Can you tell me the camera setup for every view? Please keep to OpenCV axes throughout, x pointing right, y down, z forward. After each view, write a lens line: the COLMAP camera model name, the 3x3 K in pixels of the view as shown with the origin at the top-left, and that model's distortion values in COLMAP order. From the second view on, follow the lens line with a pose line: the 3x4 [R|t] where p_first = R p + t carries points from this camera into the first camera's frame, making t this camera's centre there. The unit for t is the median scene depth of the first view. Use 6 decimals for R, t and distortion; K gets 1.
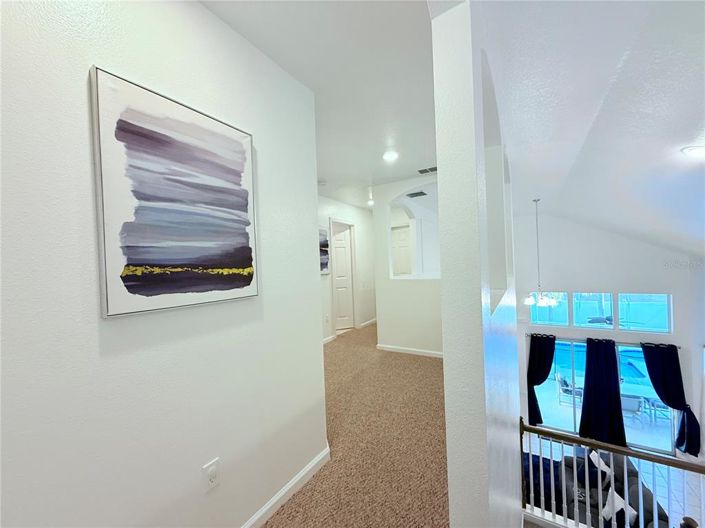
lens RADIAL K [[281.4, 0, 348.7], [0, 281.4, 267.4], [0, 0, 1]] dist [0.000303, -0.000223]
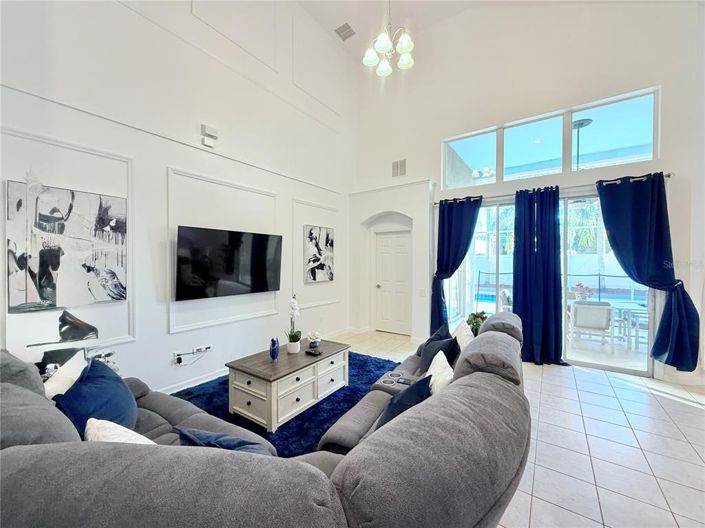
lens RADIAL K [[281.4, 0, 352.4], [0, 281.4, 263.7], [0, 0, 1]] dist [0.000303, -0.000223]
pose [[0.997494, 0.044040, -0.055378, 0.588623], [-0.043629, 0.999011, 0.008612, 0.464133], [0.055702, -0.006175, 0.998428, 0.409876]]
